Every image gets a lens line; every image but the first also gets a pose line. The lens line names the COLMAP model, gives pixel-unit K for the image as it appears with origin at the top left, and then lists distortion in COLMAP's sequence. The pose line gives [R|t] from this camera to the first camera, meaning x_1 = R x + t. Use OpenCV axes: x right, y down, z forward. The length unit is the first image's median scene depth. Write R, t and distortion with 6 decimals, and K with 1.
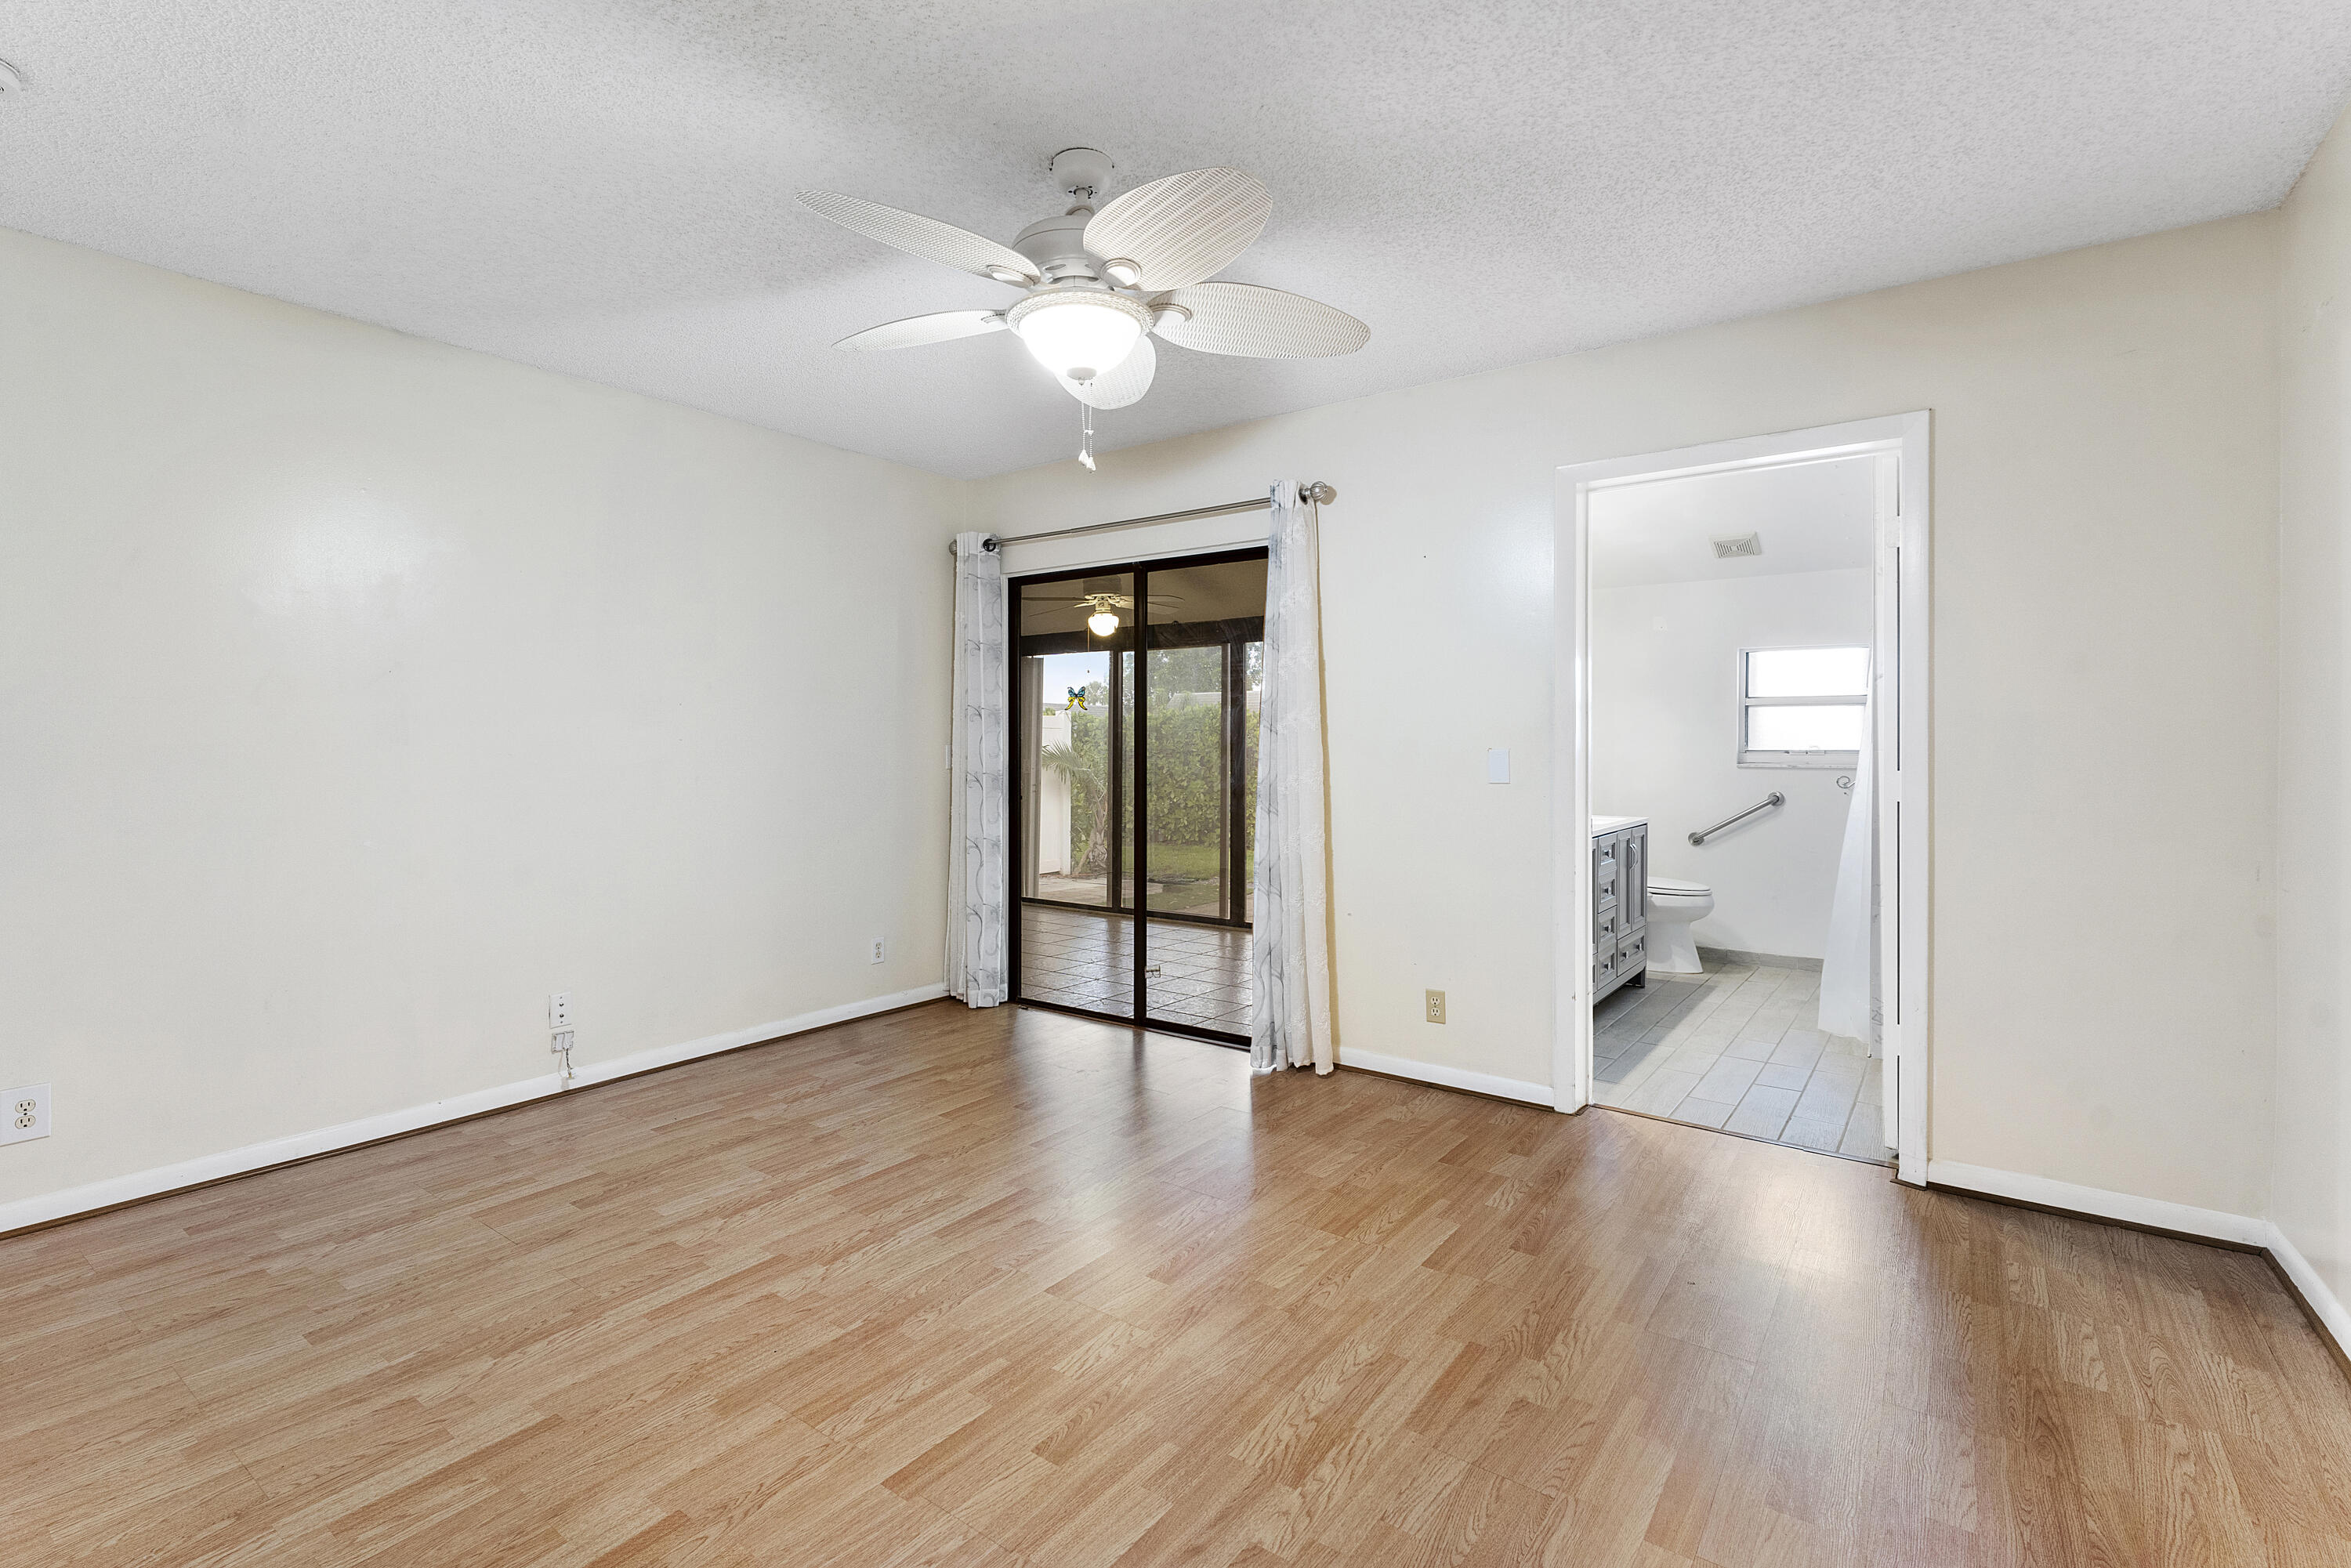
lens RADIAL K [[1086.4, 0, 1167.0], [0, 1086.4, 764.8], [0, 0, 1]] dist [0.008878, -0.000801]
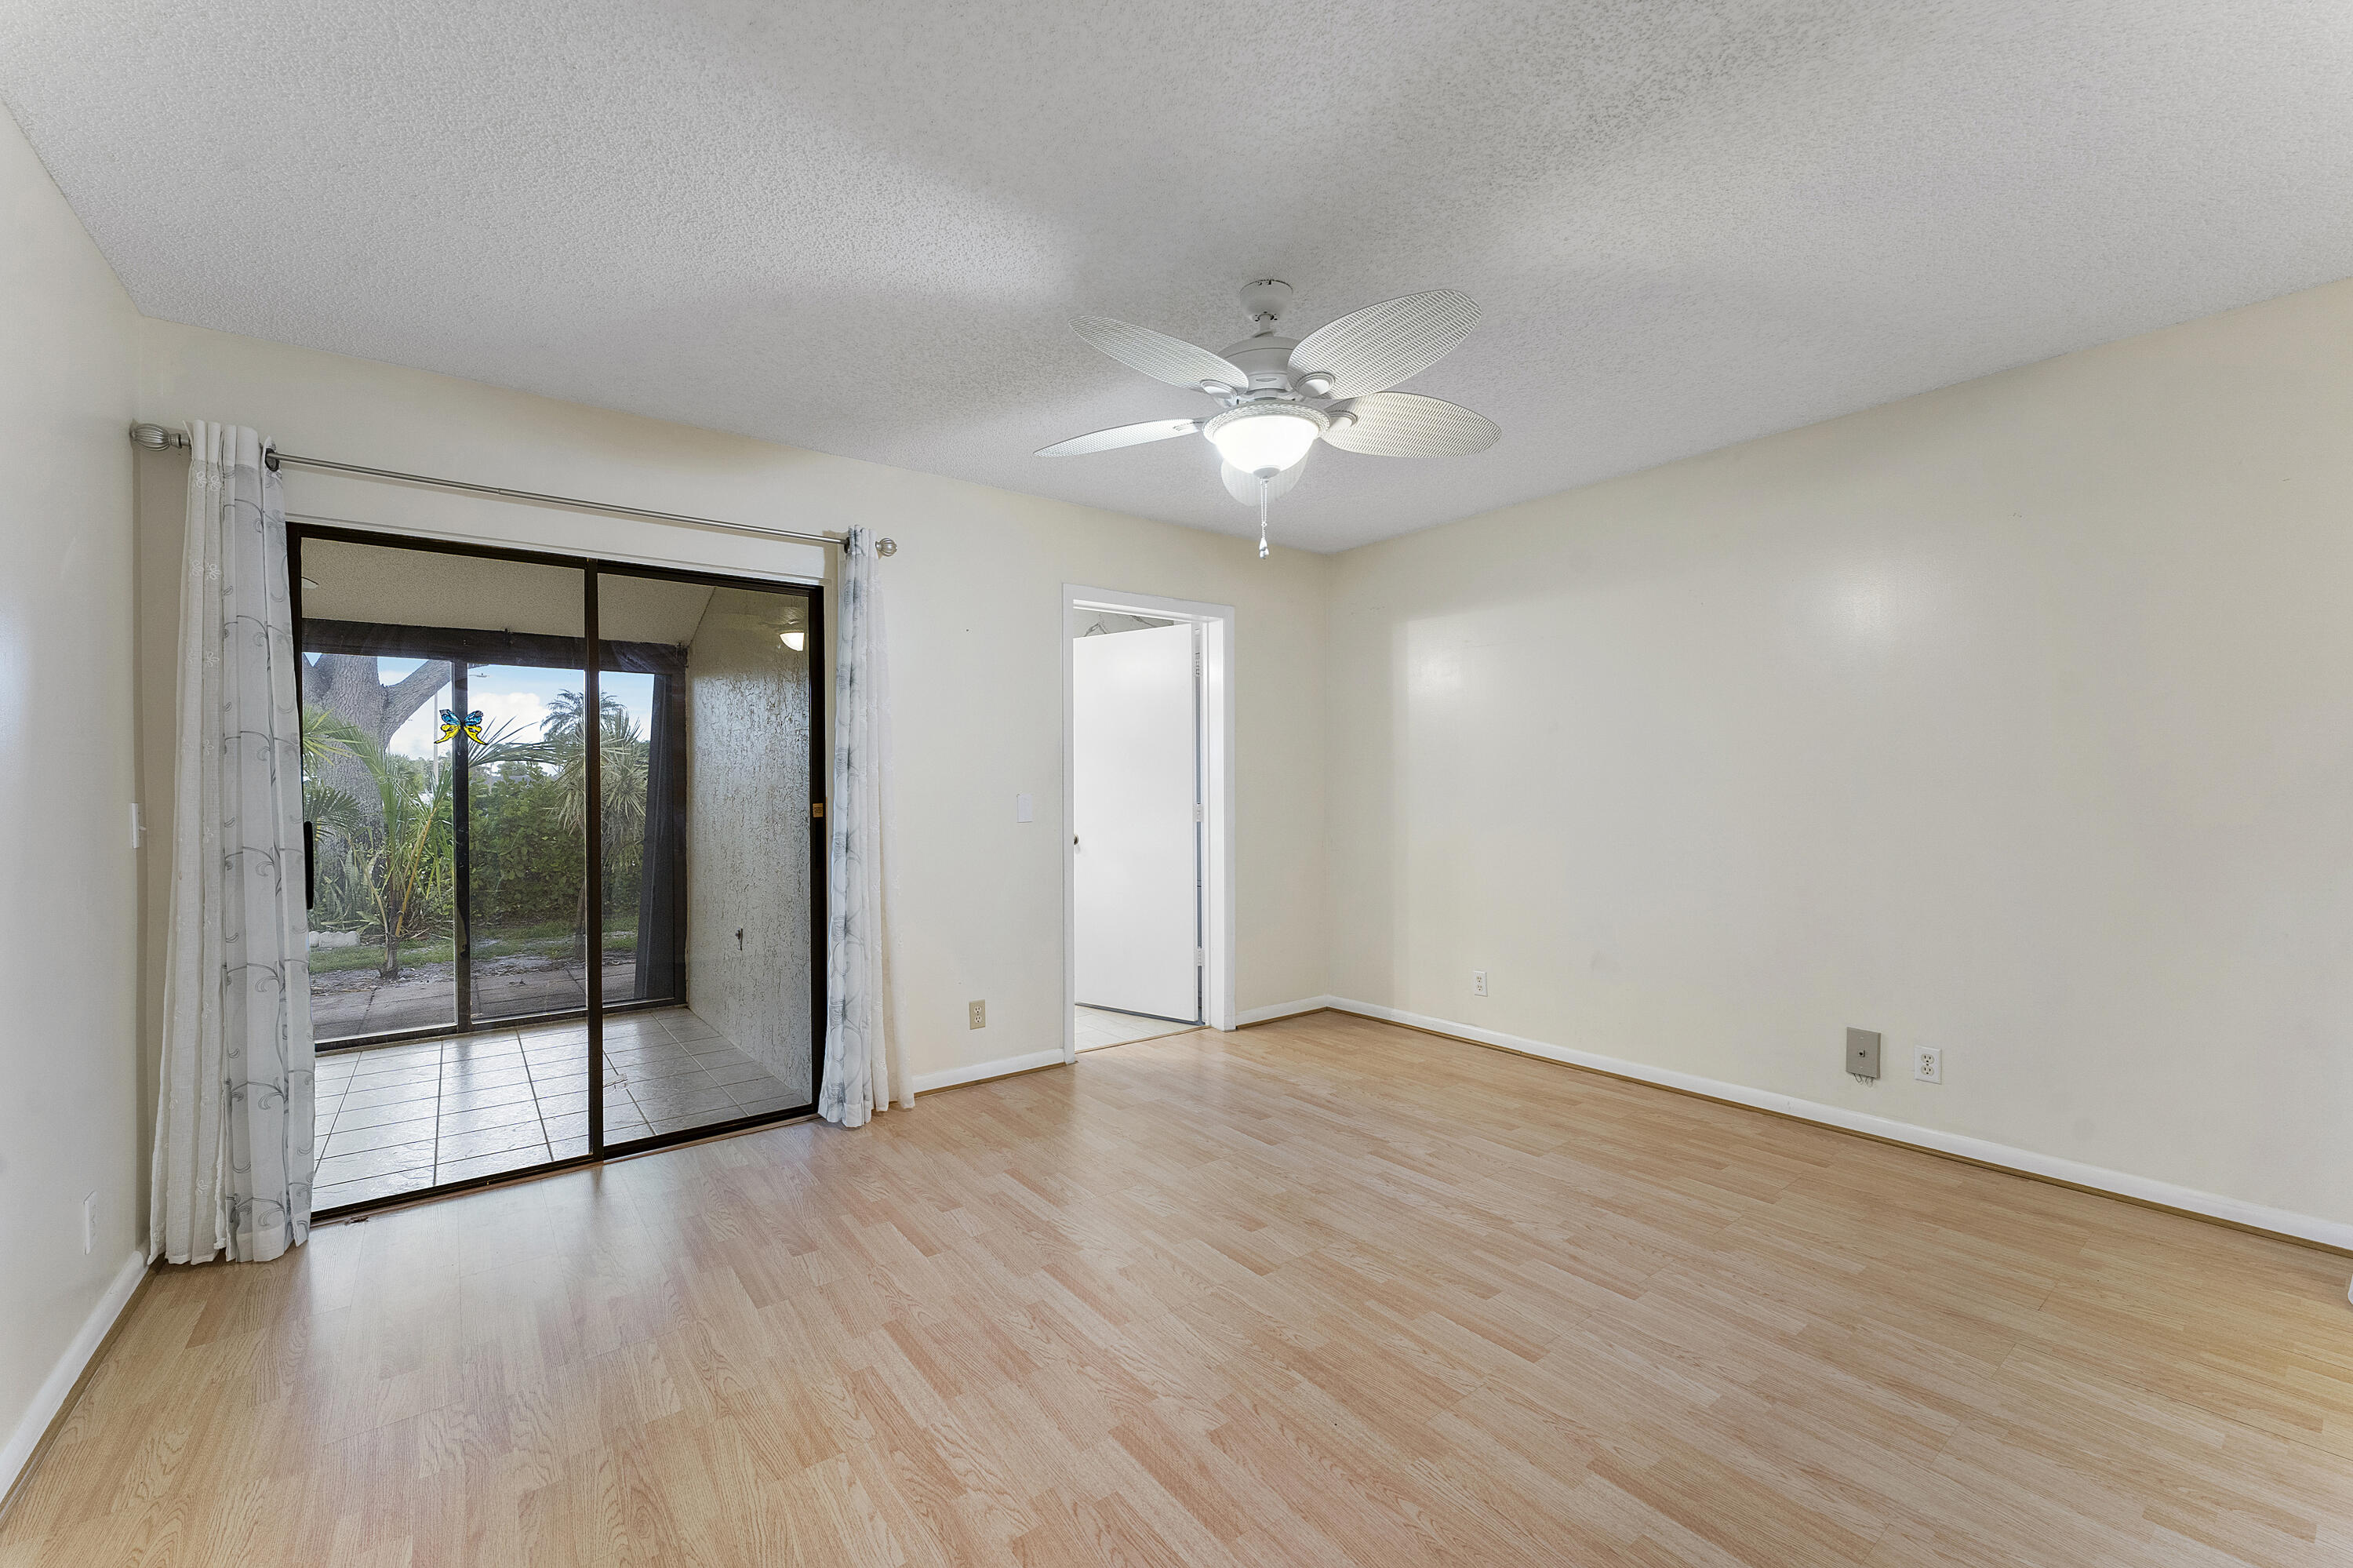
lens RADIAL K [[956.1, 0, 1173.7], [0, 956.1, 789.2], [0, 0, 1]] dist [-0.002879, 0.000612]
pose [[0.269742, -0.005236, 0.962918, -1.020217], [0.026155, 0.999656, -0.001891, -0.018017], [-0.962577, 0.025696, 0.269786, 0.761758]]
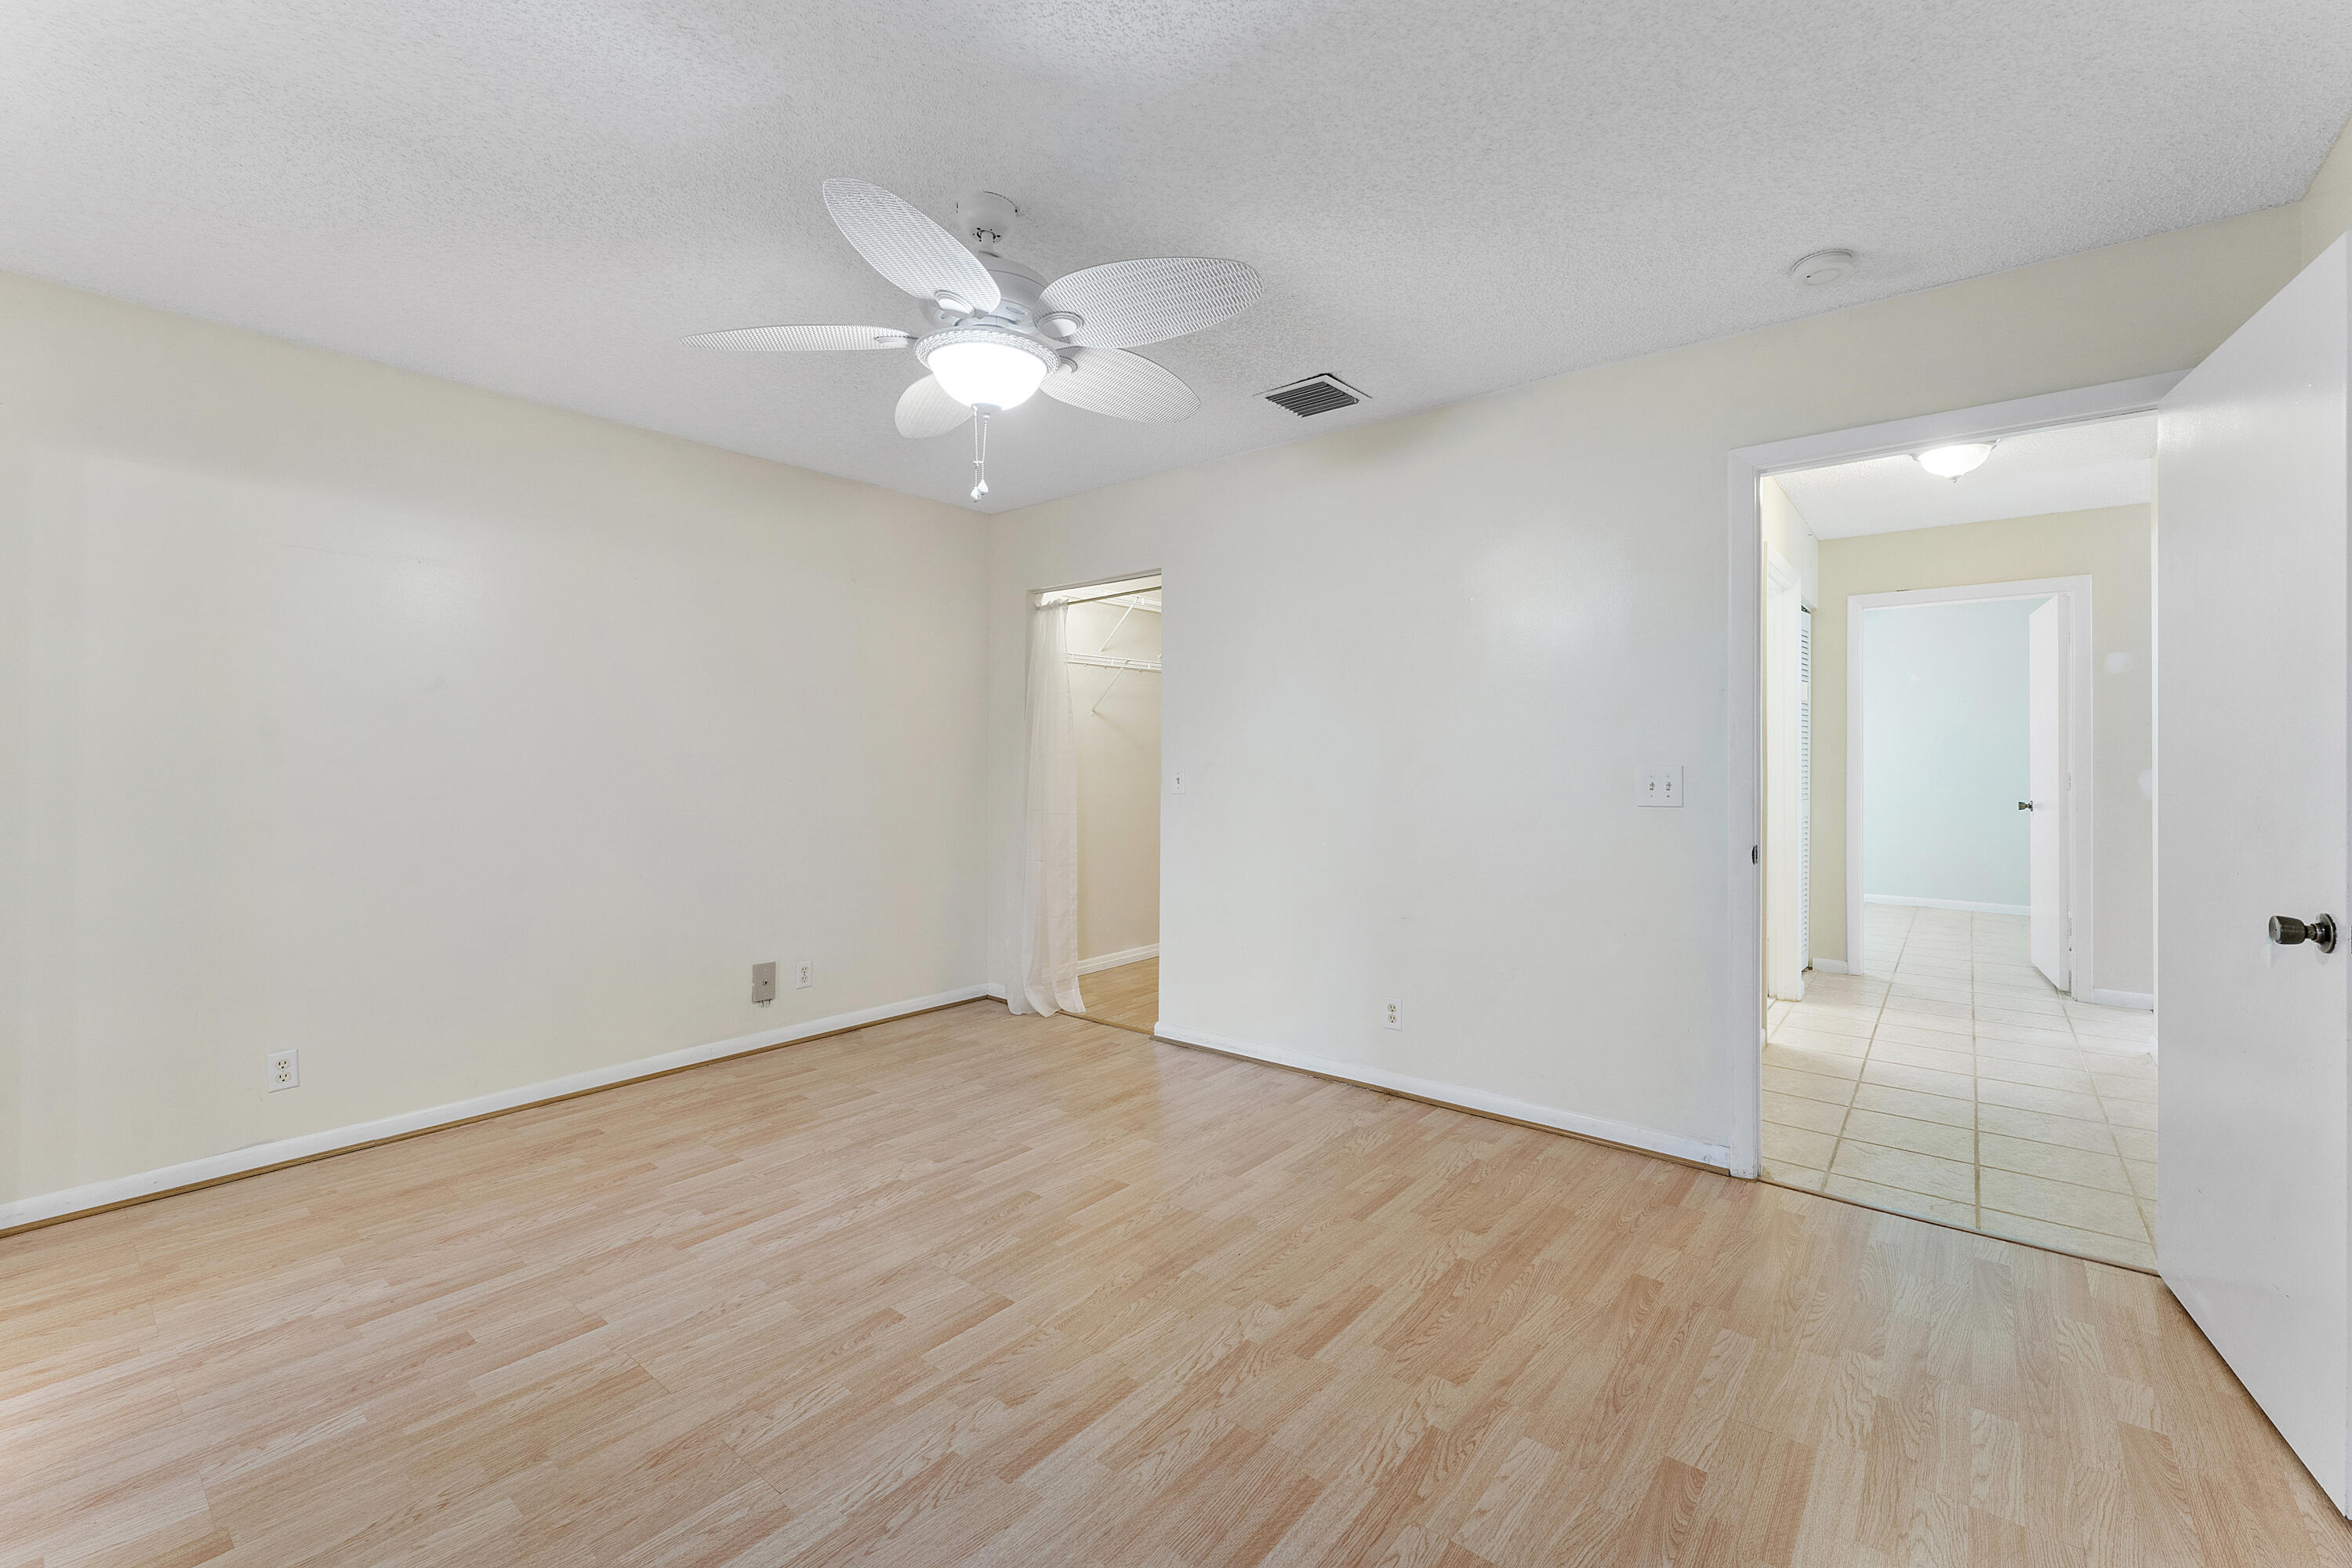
lens RADIAL K [[955.7, 0, 1178.8], [0, 955.7, 765.7], [0, 0, 1]] dist [-0.002879, 0.000612]
pose [[-0.998809, -0.001691, 0.048761, -0.291152], [-0.000462, 0.999682, 0.025200, -0.038819], [-0.048788, 0.025147, -0.998493, 1.762783]]
